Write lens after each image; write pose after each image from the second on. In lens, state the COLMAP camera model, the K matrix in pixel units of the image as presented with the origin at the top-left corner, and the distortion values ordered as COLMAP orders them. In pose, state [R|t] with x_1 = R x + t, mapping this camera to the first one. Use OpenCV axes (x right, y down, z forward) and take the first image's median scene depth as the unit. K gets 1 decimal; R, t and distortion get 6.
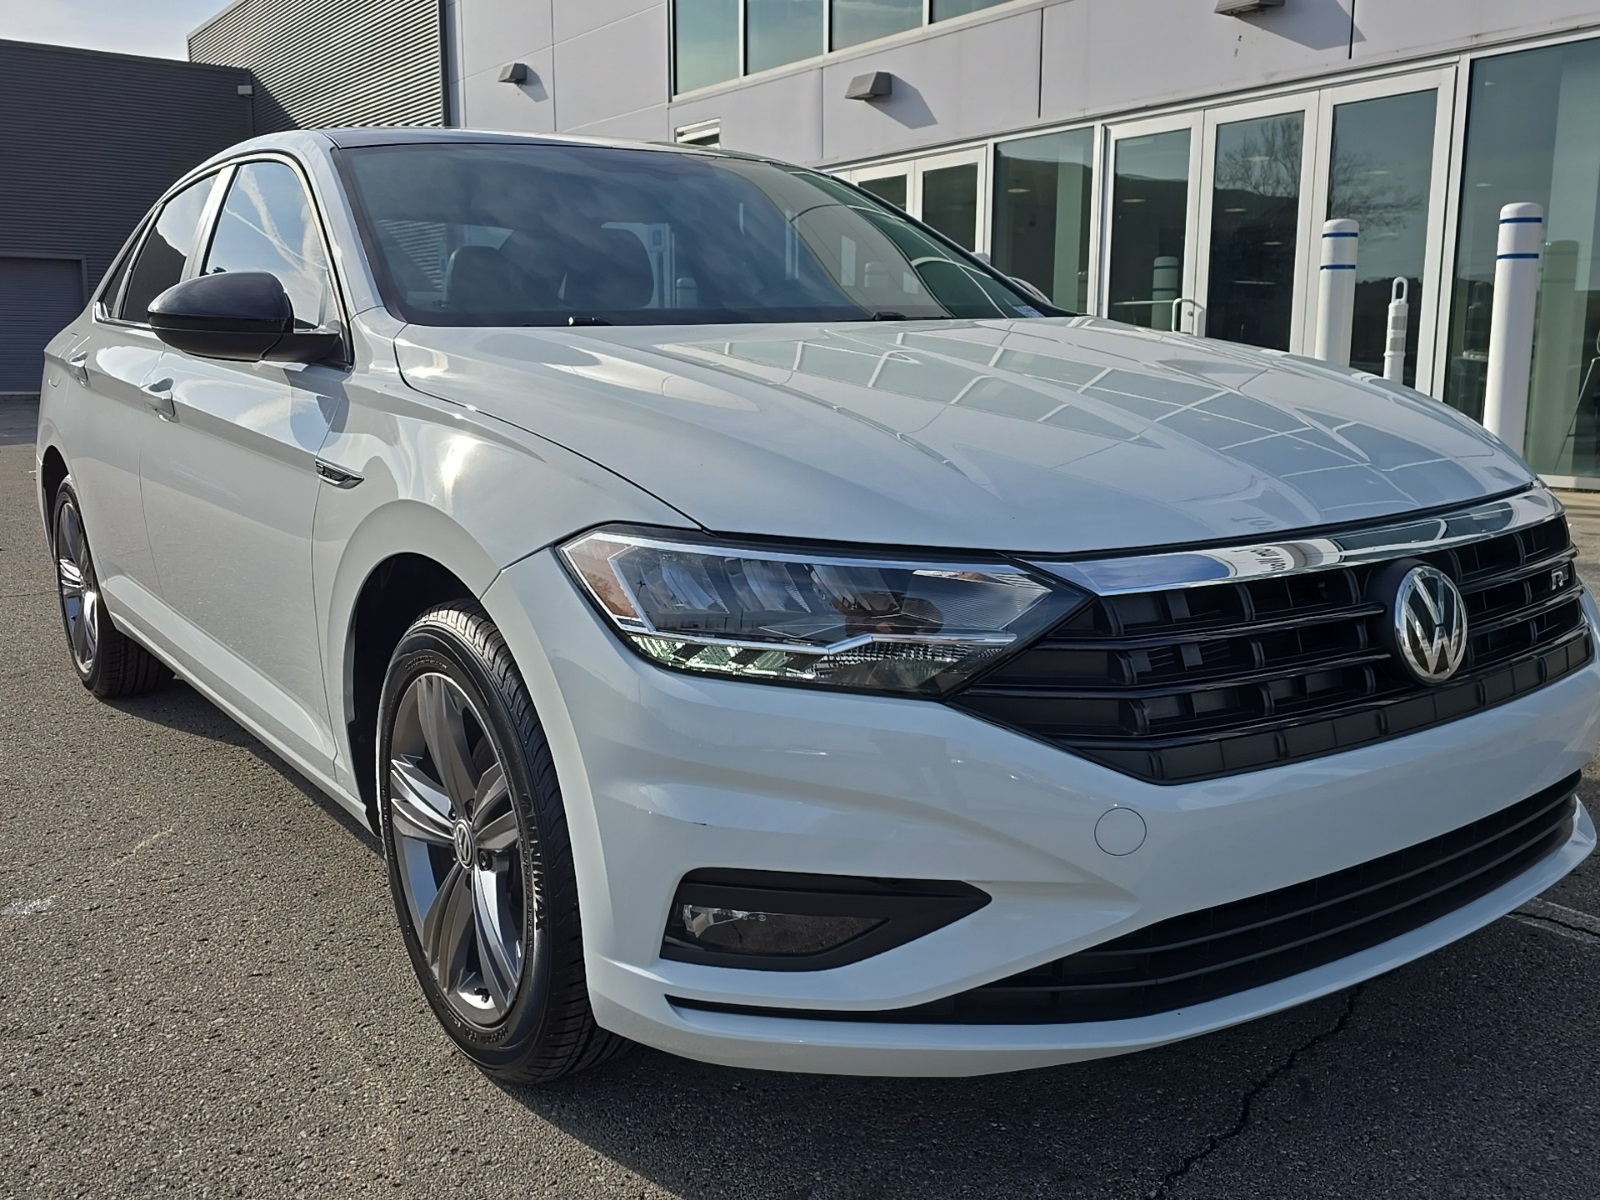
lens RADIAL K [[1433.5, 0, 786.3], [0, 1433.5, 596.5], [0, 0, 1]] dist [0.051677, -0.055297]
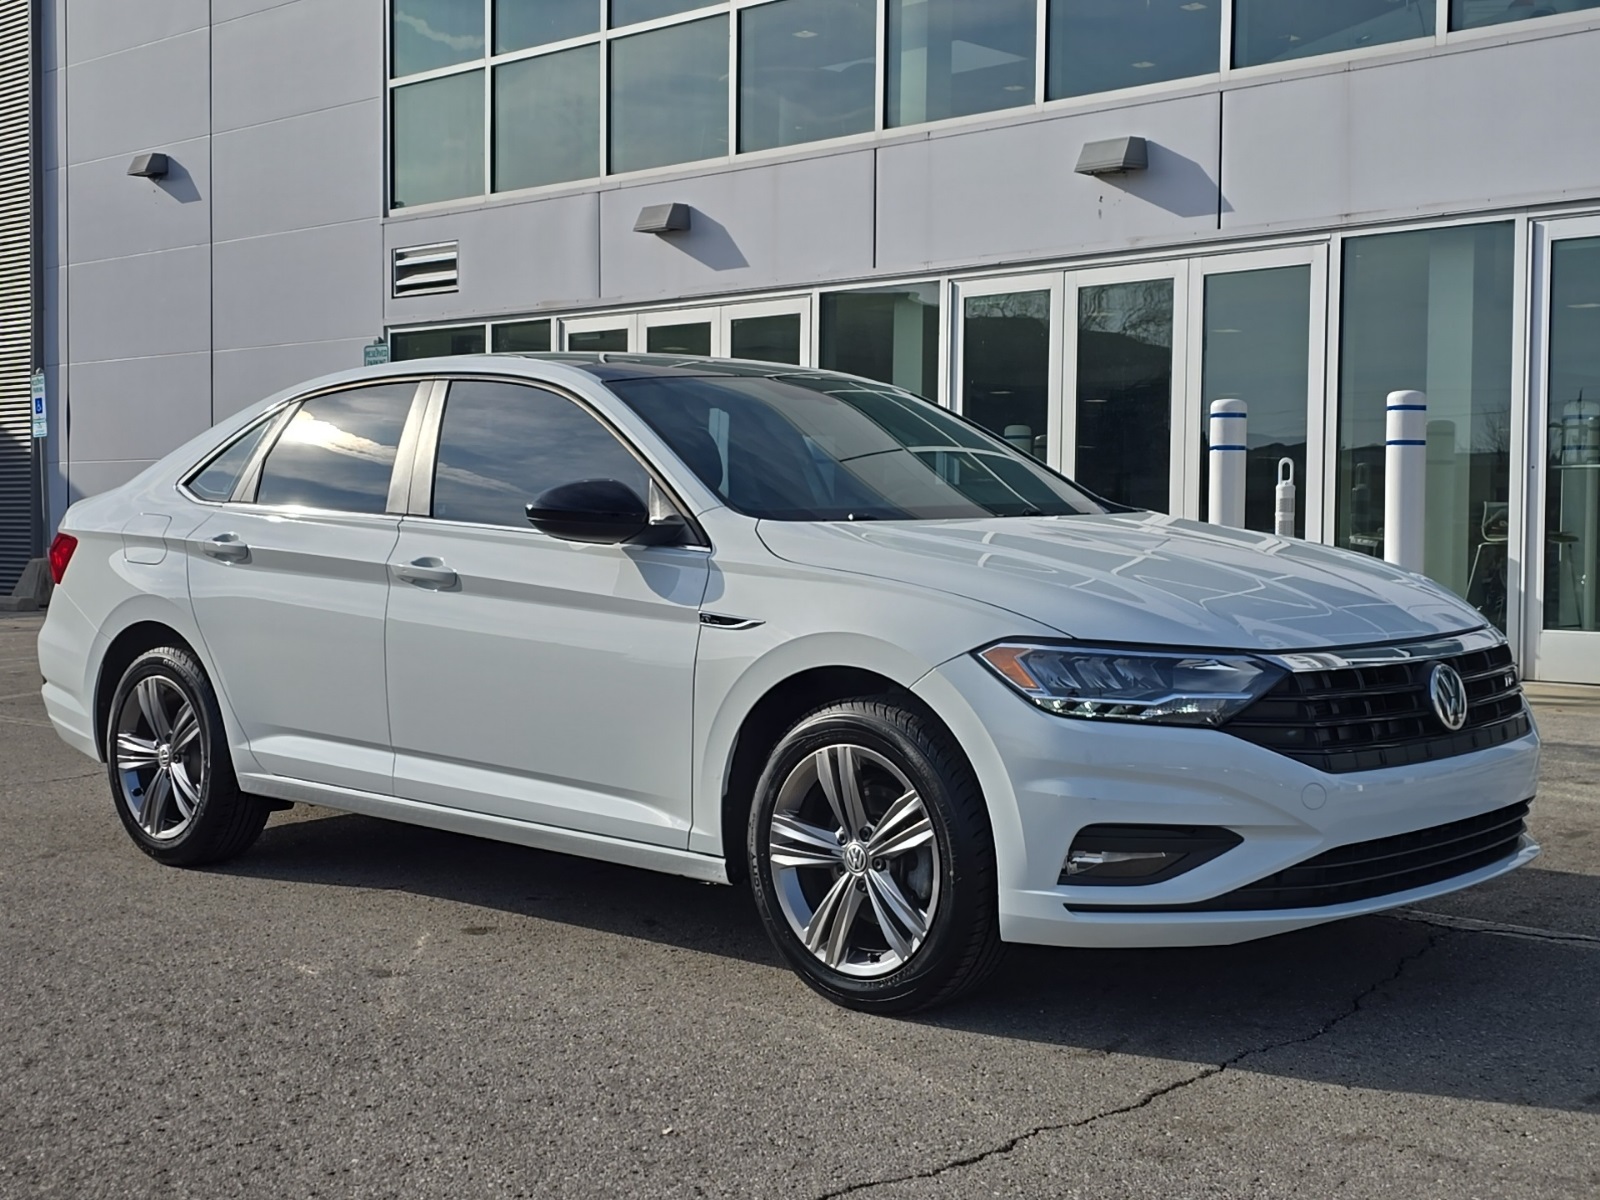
lens RADIAL K [[2078.4, 0, 786.2], [0, 2078.4, 599.9], [0, 0, 1]] dist [0.175438, -0.512232]
pose [[0.981071, 0.000297, 0.193648, -0.162317], [0.025267, 0.991254, -0.129529, 0.041221], [-0.191993, 0.131970, 0.972483, -0.260626]]
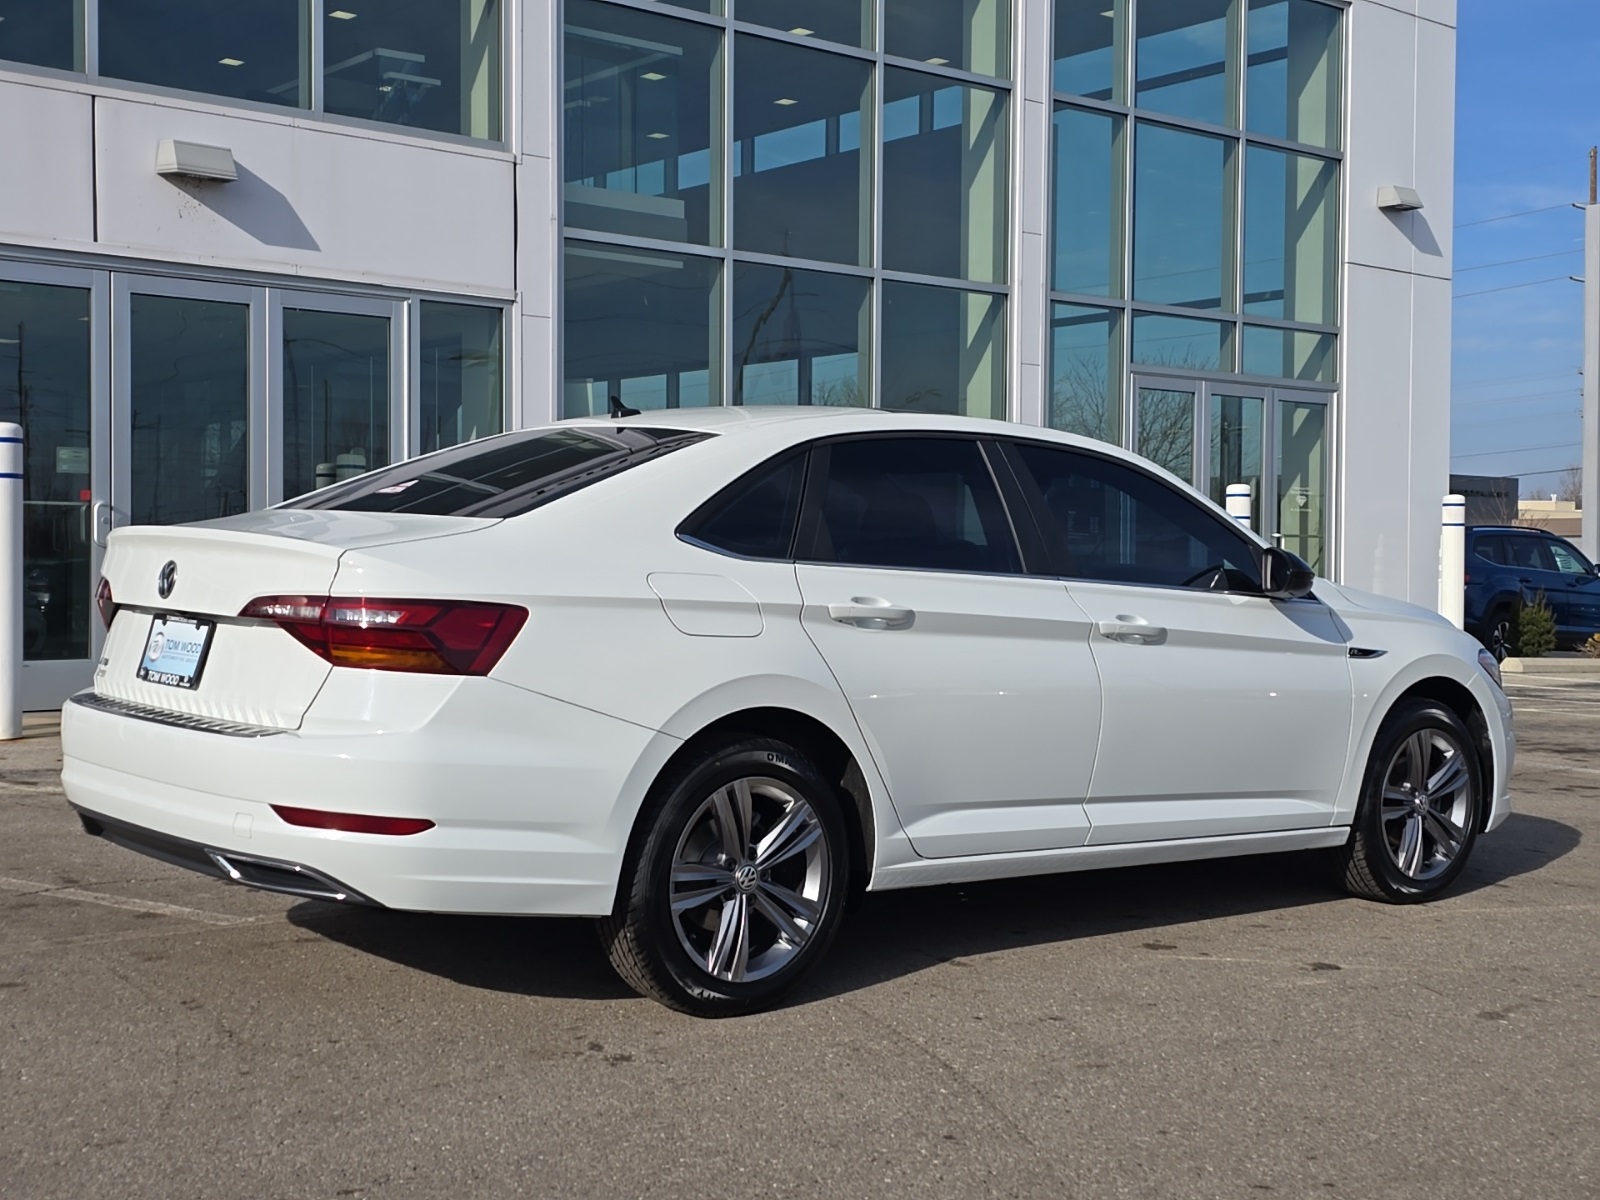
lens RADIAL K [[2083.3, 0, 790.1], [0, 2083.3, 598.9], [0, 0, 1]] dist [0.155400, -0.387821]
pose [[-0.074365, -0.015453, 0.997111, -0.792027], [0.156616, 0.987291, 0.026981, -0.091222], [-0.984856, 0.158170, -0.070999, 0.495722]]
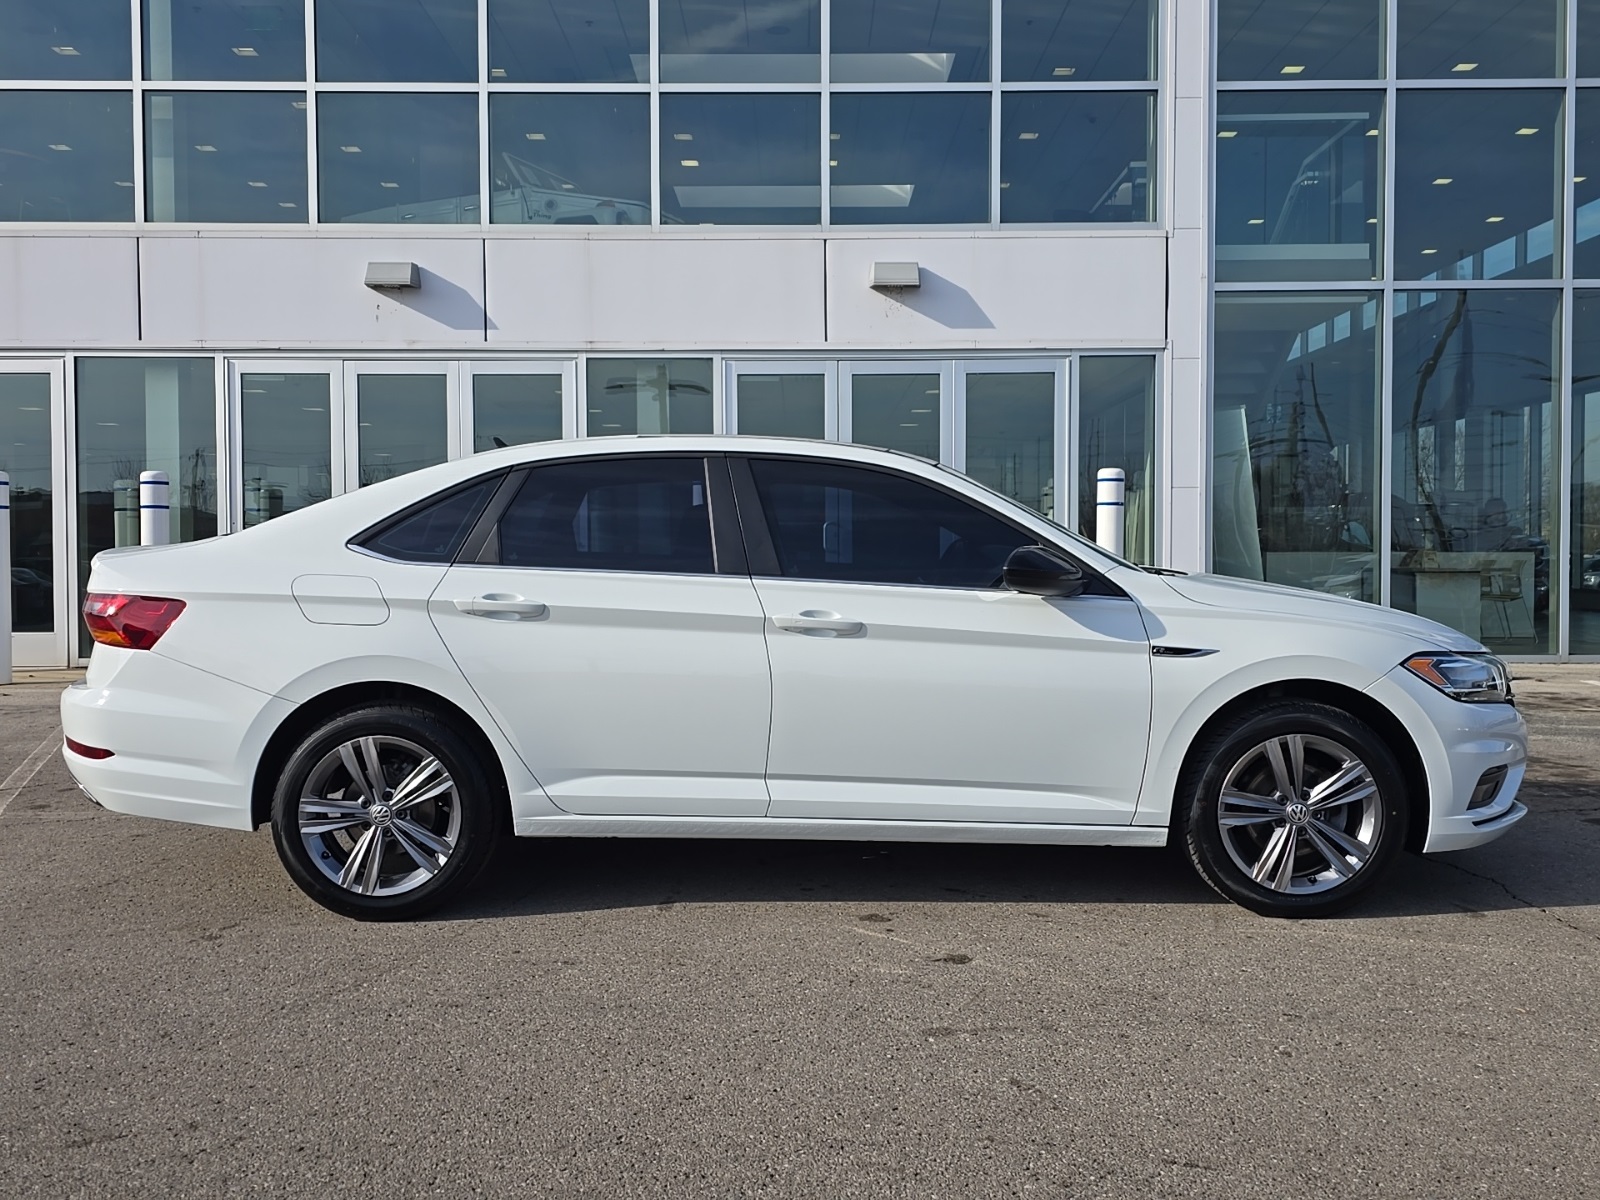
lens RADIAL K [[1506.7, 0, 795.6], [0, 1506.7, 594.4], [0, 0, 1]] dist [0.089152, -0.123836]
pose [[0.581103, -0.021479, 0.813546, -0.569878], [0.136807, 0.988004, -0.071635, -0.021467], [-0.802249, 0.152926, 0.577071, 0.054024]]
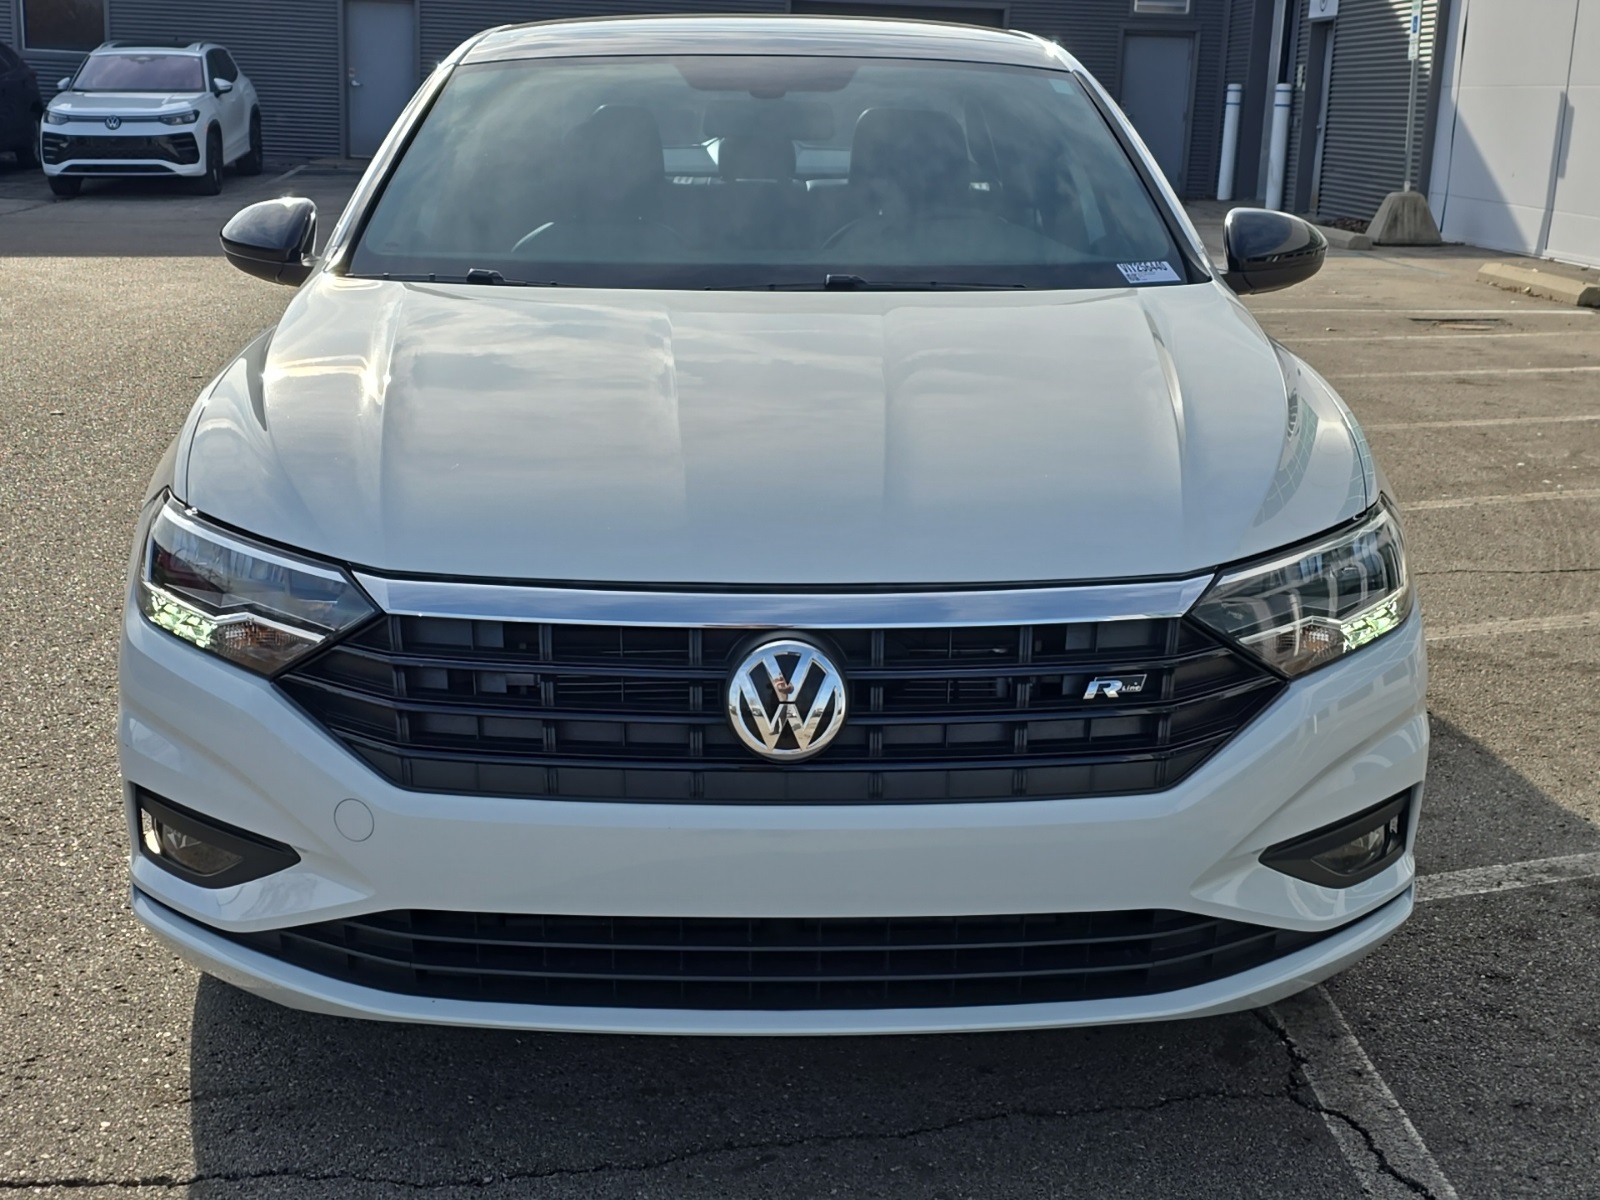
lens RADIAL K [[2083.3, 0, 790.1], [0, 2083.3, 598.9], [0, 0, 1]] dist [0.155400, -0.387821]
pose [[0.824991, 0.158222, -0.542545, 0.231851], [-0.128029, 0.987375, 0.093268, -0.034584], [0.550453, -0.007484, 0.834833, -0.031204]]
